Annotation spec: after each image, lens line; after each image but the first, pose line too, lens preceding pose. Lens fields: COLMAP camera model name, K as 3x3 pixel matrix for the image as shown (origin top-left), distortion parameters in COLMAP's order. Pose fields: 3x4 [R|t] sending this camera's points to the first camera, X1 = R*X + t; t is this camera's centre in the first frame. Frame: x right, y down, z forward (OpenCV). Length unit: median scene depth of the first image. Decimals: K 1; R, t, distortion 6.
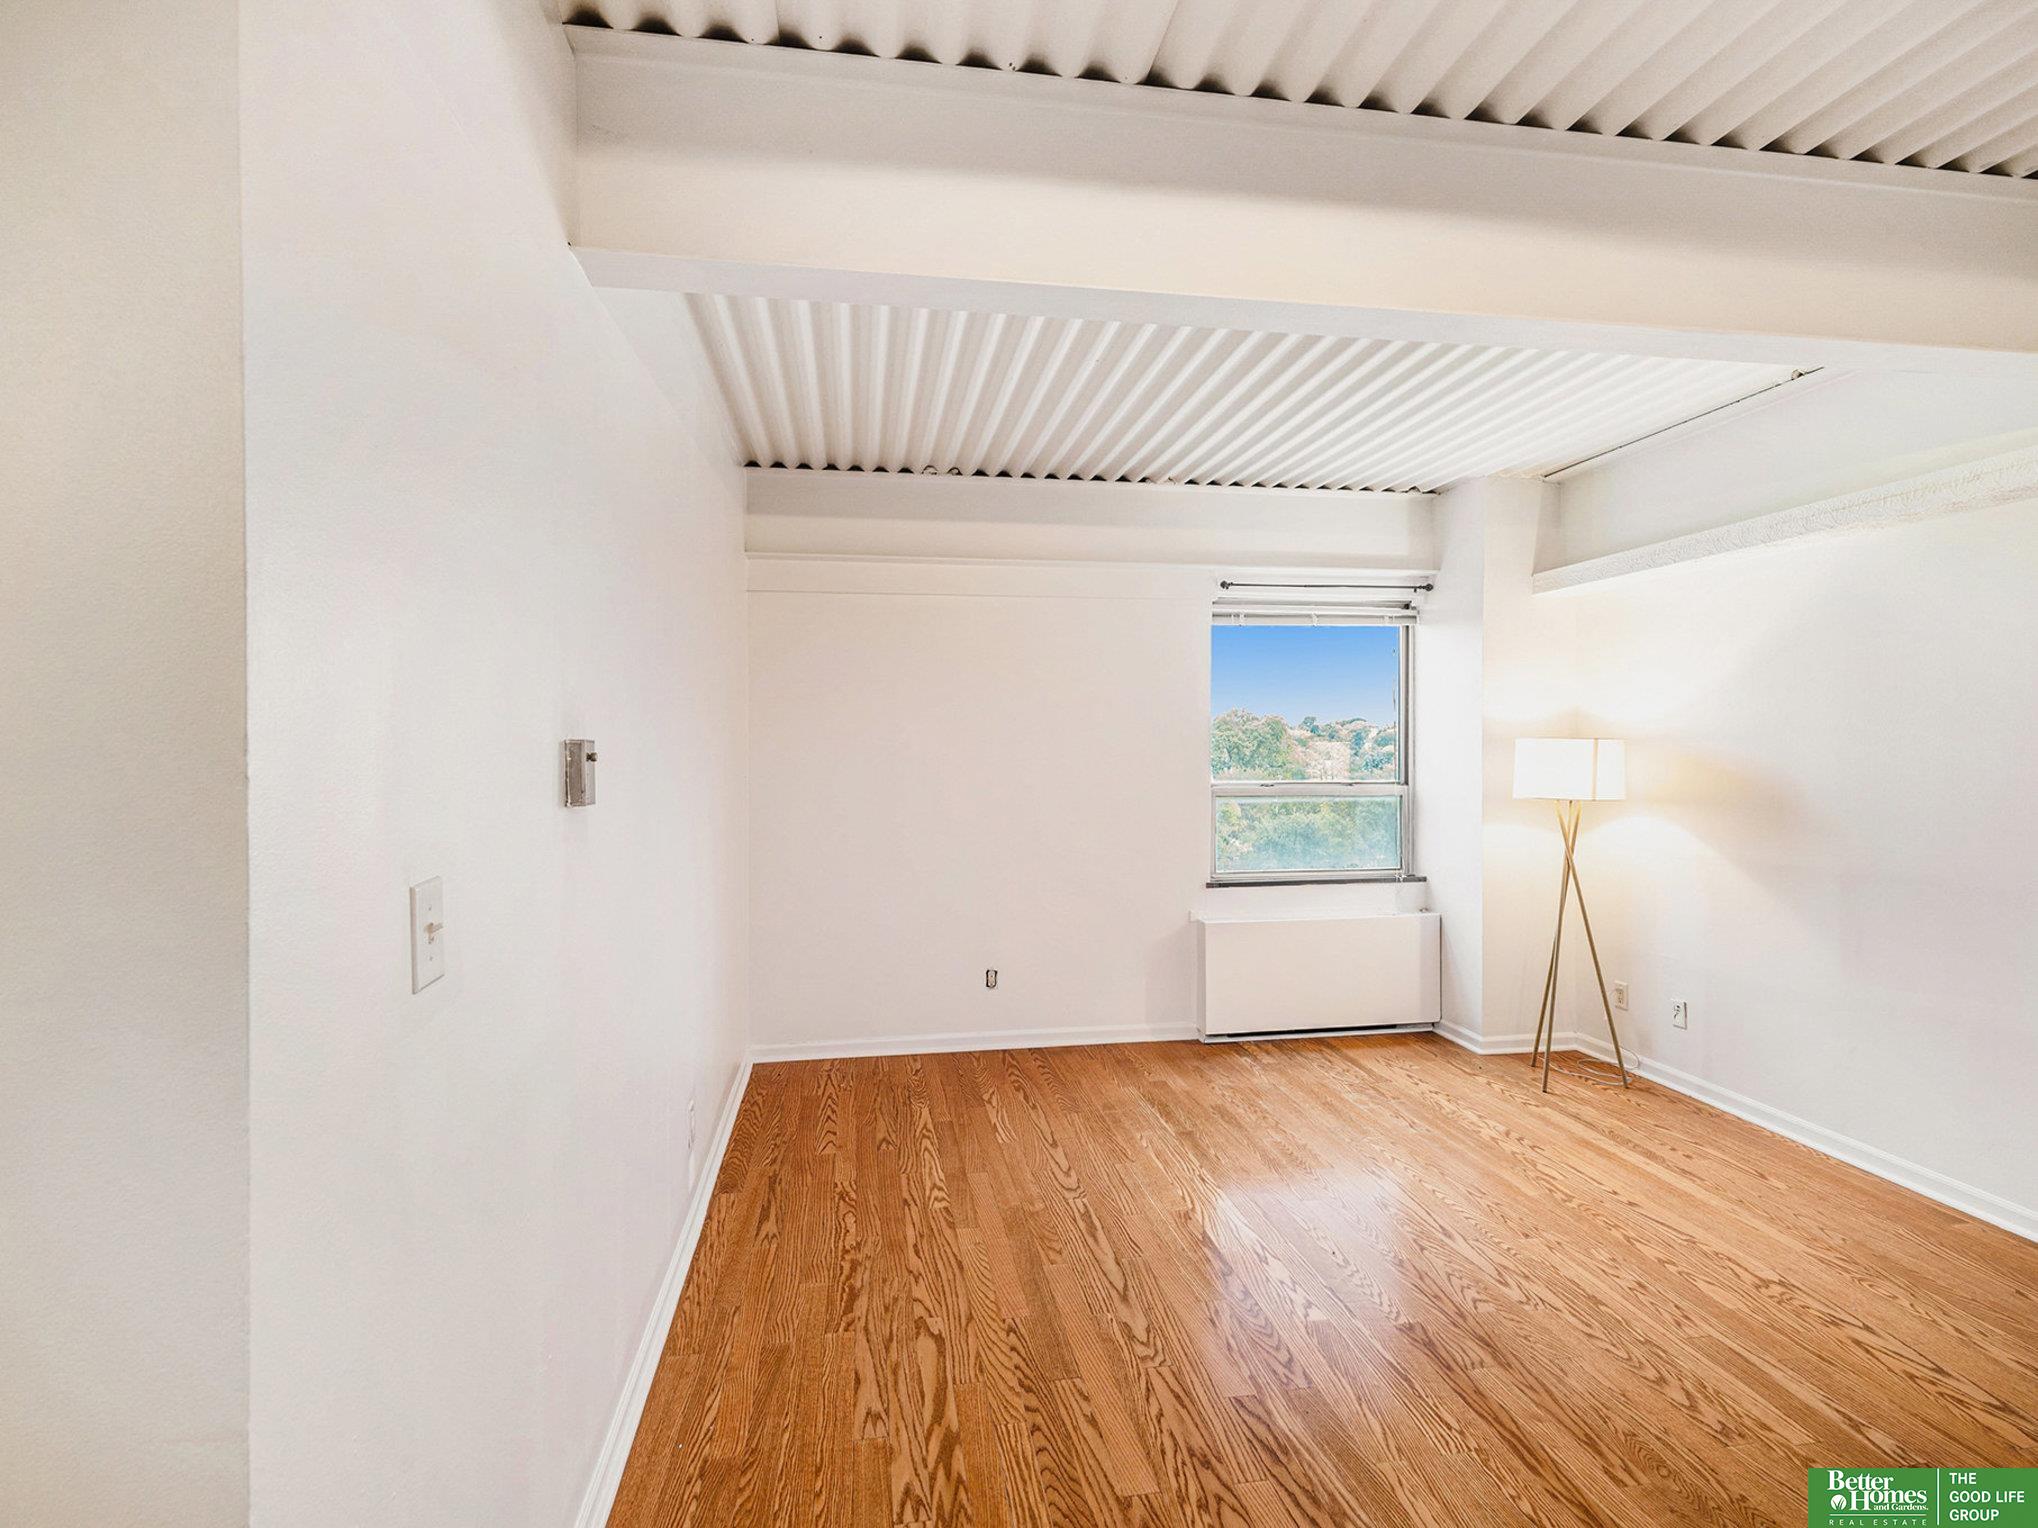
lens RADIAL K [[1035.6, 0, 1020.9], [0, 1035.6, 759.1], [0, 0, 1]] dist [-0.016885, 0.001218]
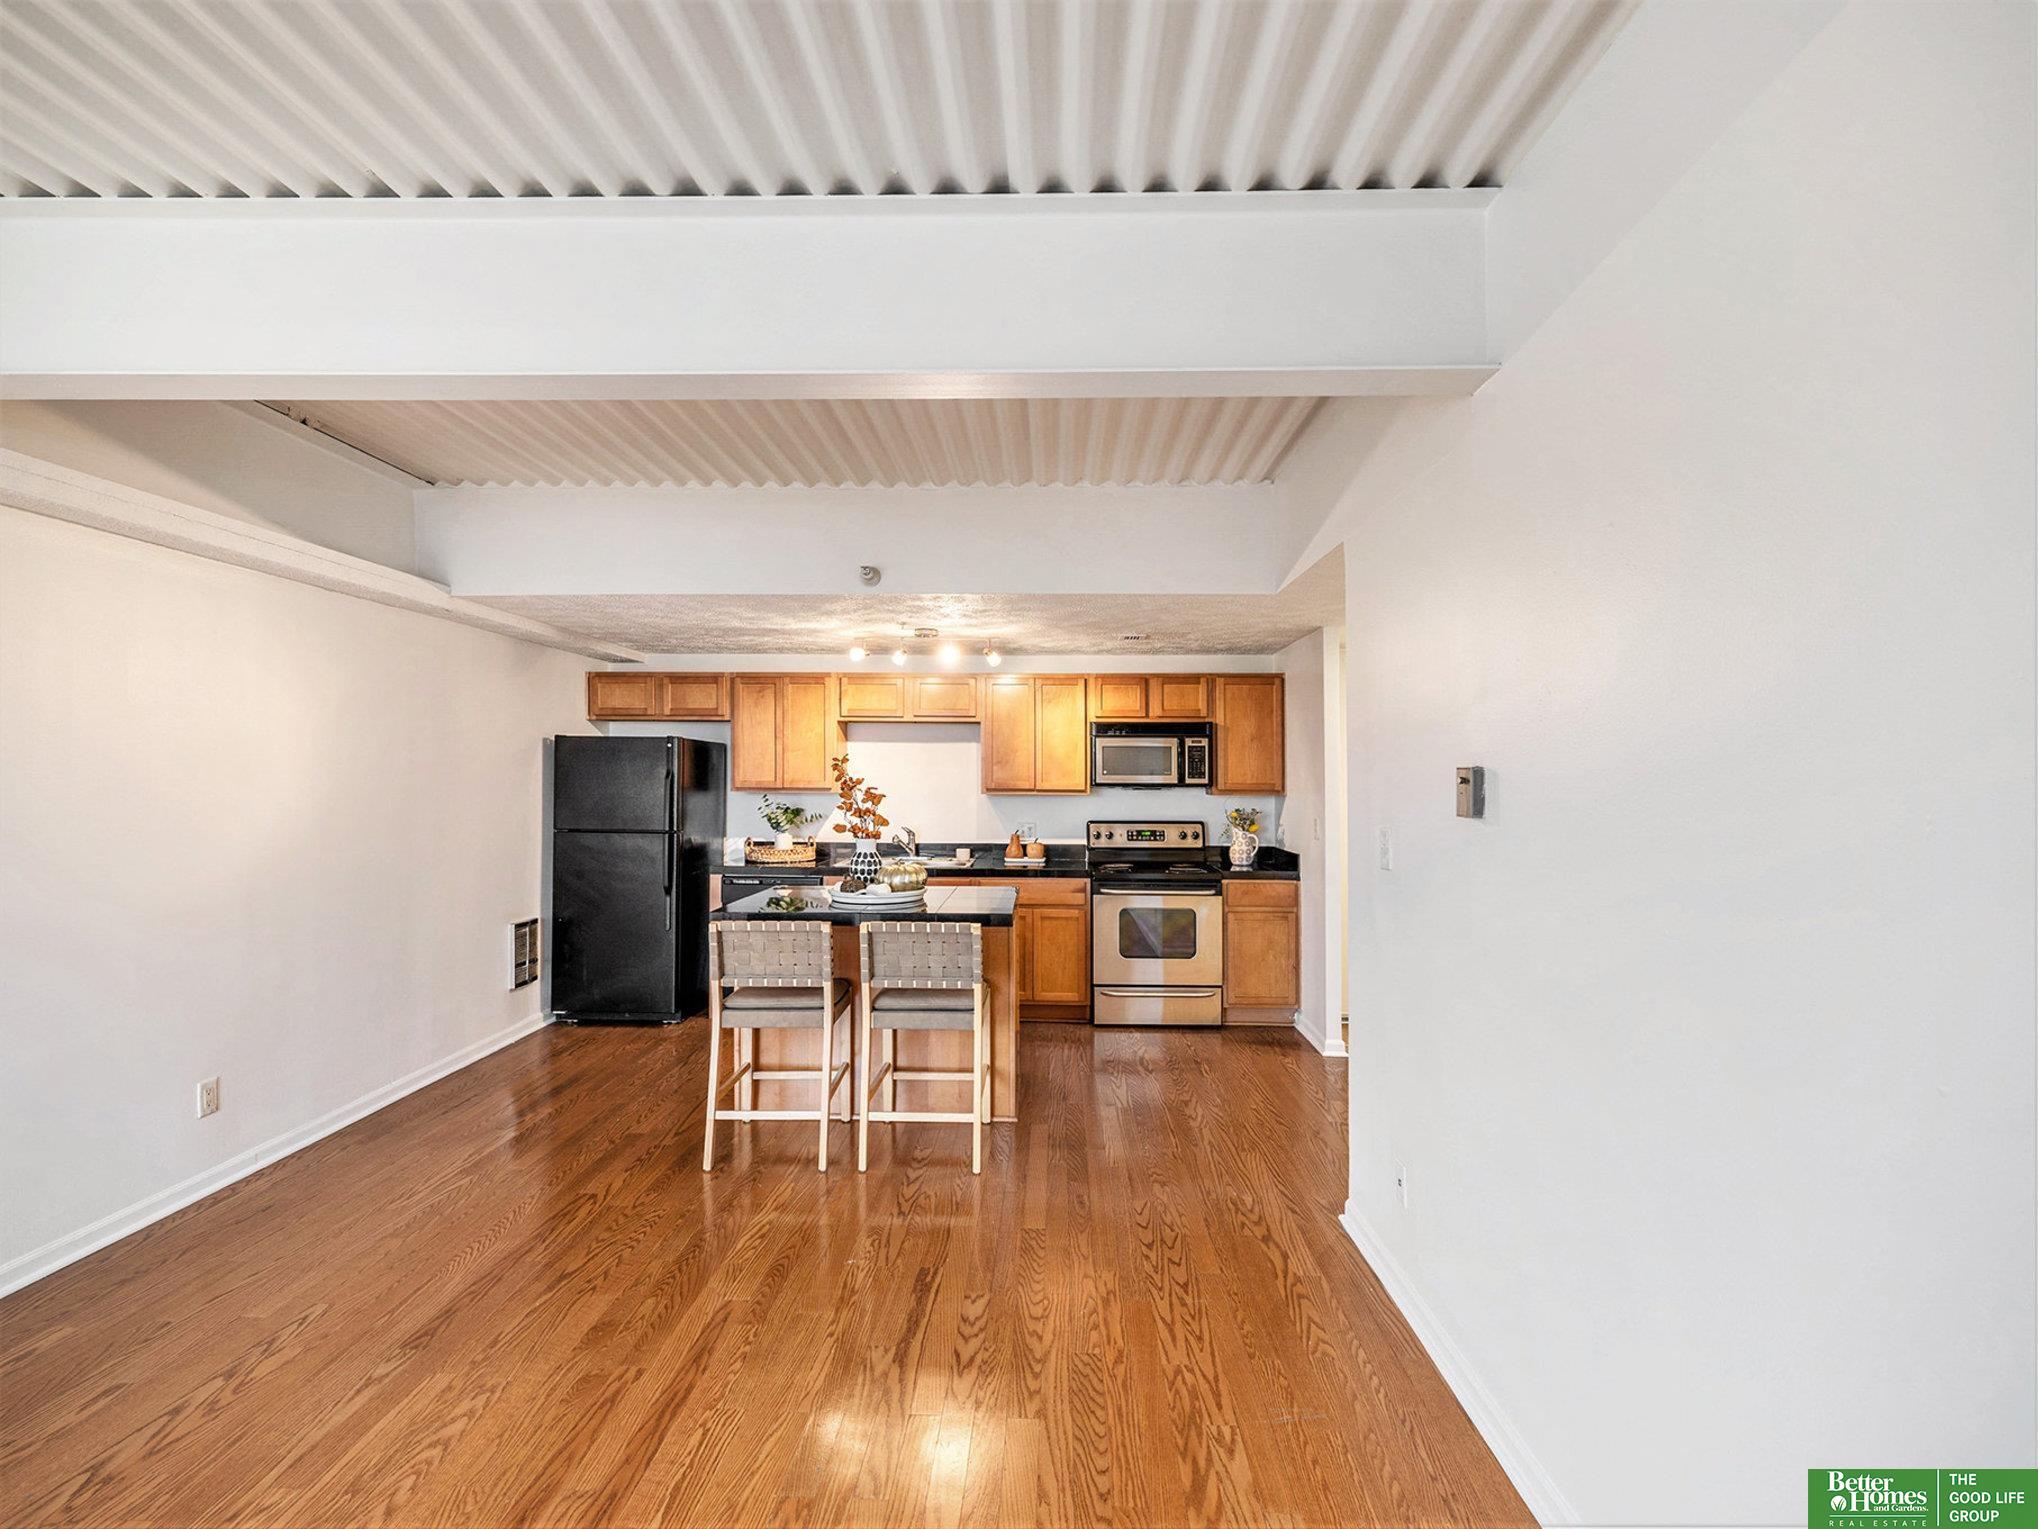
lens RADIAL K [[933.0, 0, 1014.6], [0, 933.0, 787.9], [0, 0, 1]] dist [0.012444, 0.000368]
pose [[-0.979263, -0.002431, 0.202580, -0.083374], [0.001538, 0.999810, 0.019430, -0.017949], [-0.202589, 0.019339, -0.979073, 1.969545]]
